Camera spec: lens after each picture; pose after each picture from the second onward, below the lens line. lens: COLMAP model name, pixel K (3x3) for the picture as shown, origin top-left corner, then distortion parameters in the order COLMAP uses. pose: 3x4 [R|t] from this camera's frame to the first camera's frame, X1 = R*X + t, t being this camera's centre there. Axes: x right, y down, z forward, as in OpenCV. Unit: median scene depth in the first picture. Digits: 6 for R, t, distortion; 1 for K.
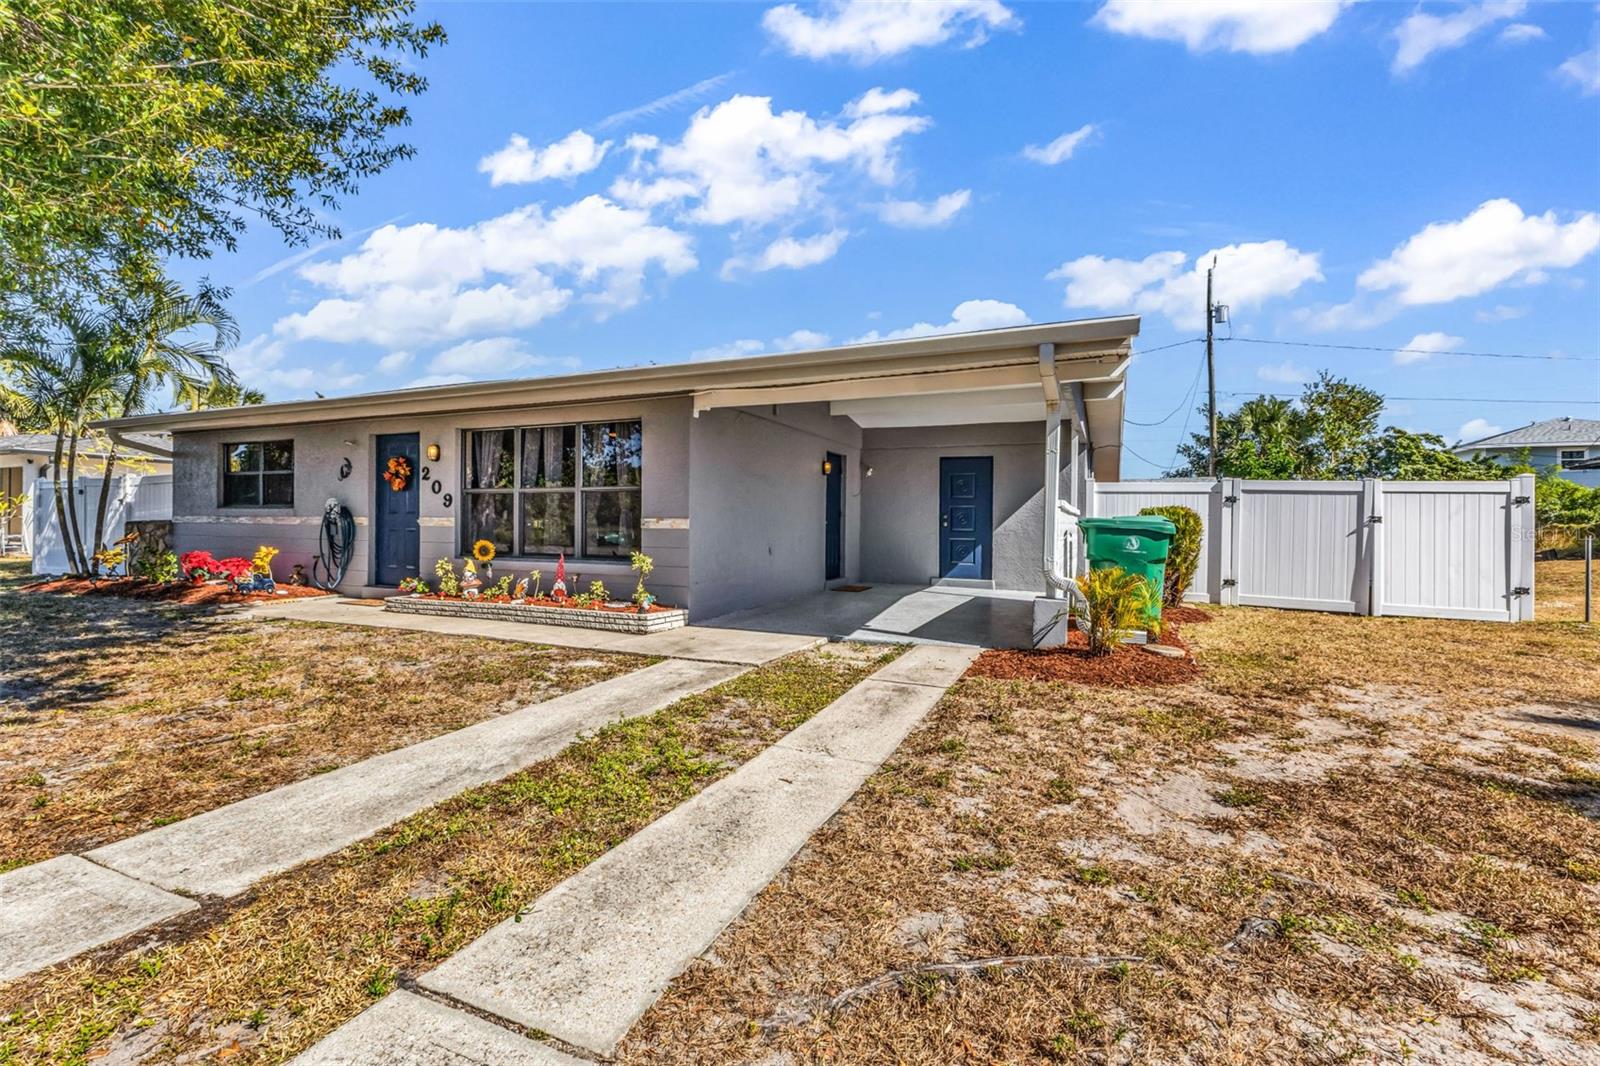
lens RADIAL K [[707.8, 0, 797.6], [0, 707.8, 537.1], [0, 0, 1]] dist [0.011672, 0.000145]
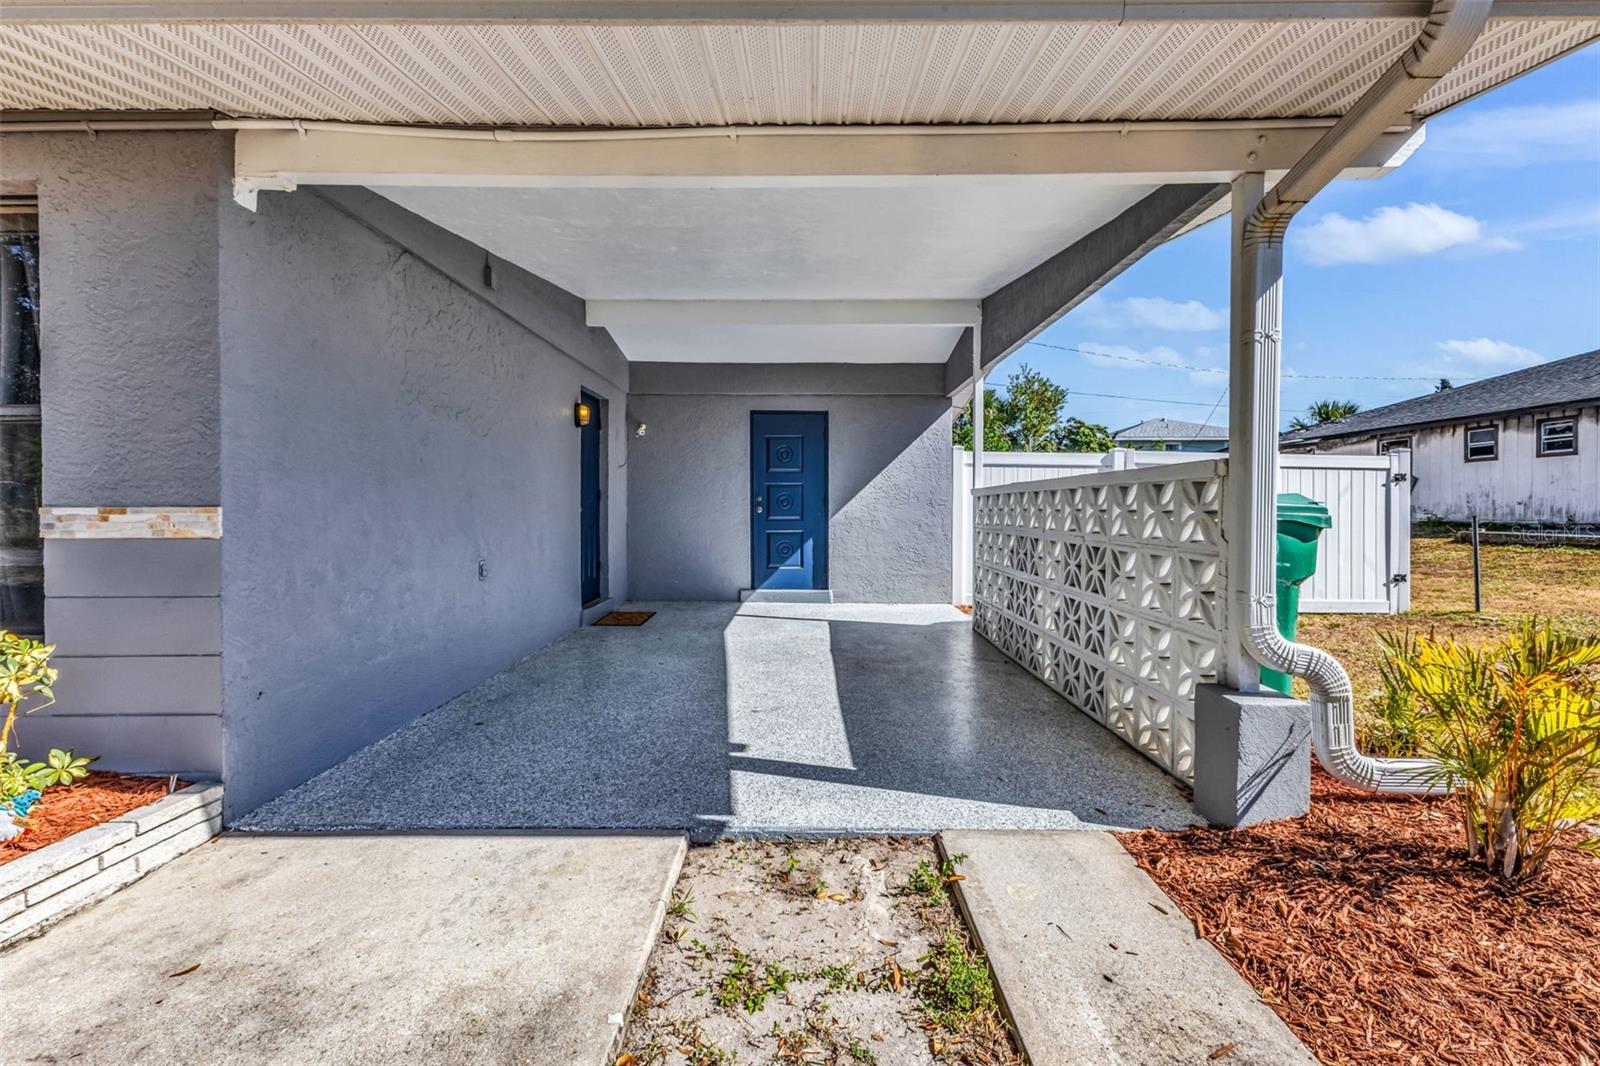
lens RADIAL K [[707.8, 0, 806.9], [0, 707.8, 517.4], [0, 0, 1]] dist [0.011672, 0.000145]
pose [[0.913448, -0.015291, 0.406668, -0.010081], [0.016864, 0.999858, -0.000283, -0.004138], [-0.406605, 0.007116, 0.913576, 0.147159]]
